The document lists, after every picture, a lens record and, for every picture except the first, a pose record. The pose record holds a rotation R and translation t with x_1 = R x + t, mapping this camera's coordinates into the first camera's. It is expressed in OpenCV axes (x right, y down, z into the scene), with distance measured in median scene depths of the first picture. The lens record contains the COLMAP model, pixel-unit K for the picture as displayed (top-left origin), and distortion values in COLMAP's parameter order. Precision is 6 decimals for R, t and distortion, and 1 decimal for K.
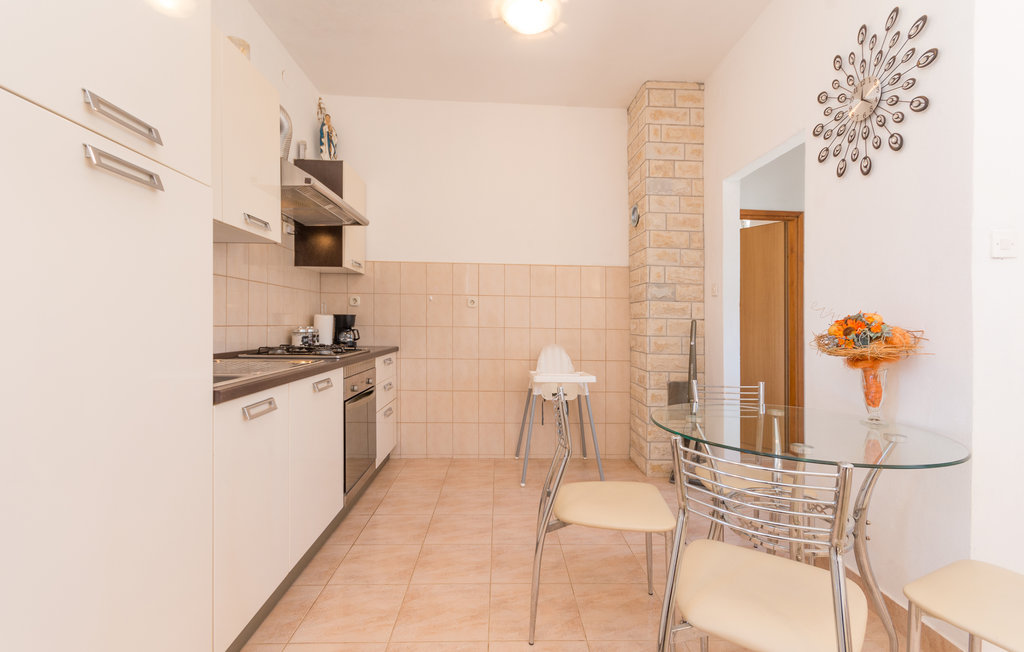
lens RADIAL K [[445.9, 0, 517.3], [0, 445.9, 328.7], [0, 0, 1]] dist [0.004662, -0.000426]
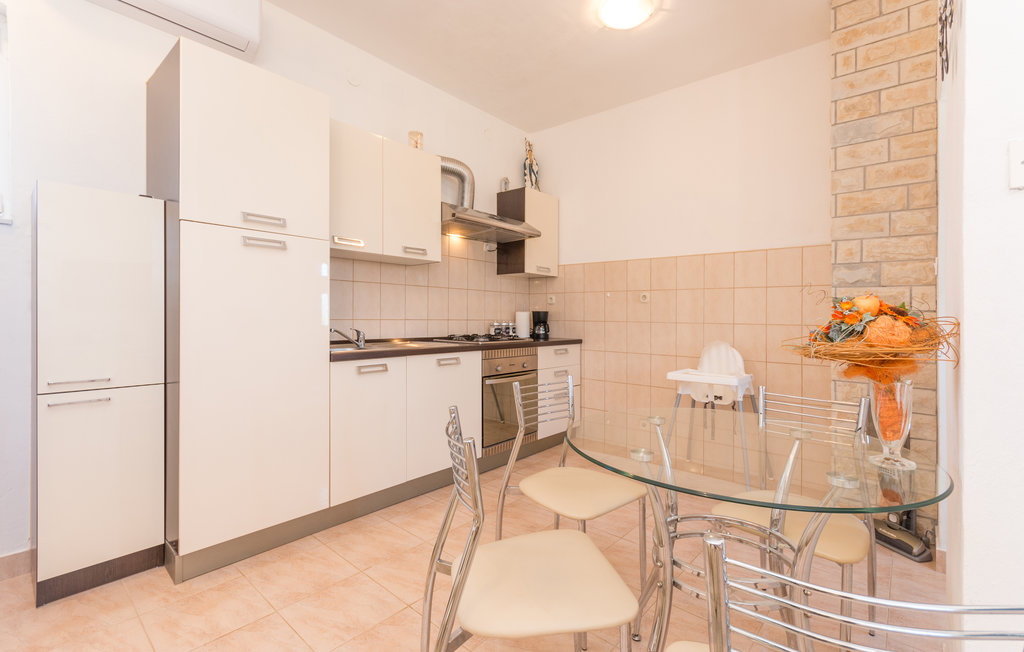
lens RADIAL K [[445.9, 0, 517.3], [0, 445.9, 328.7], [0, 0, 1]] dist [0.004662, -0.000426]
pose [[0.734944, 0.012391, -0.678014, 0.414472], [-0.009110, 0.999923, 0.008399, 0.005924], [0.678066, 0.000004, 0.735001, 0.075256]]
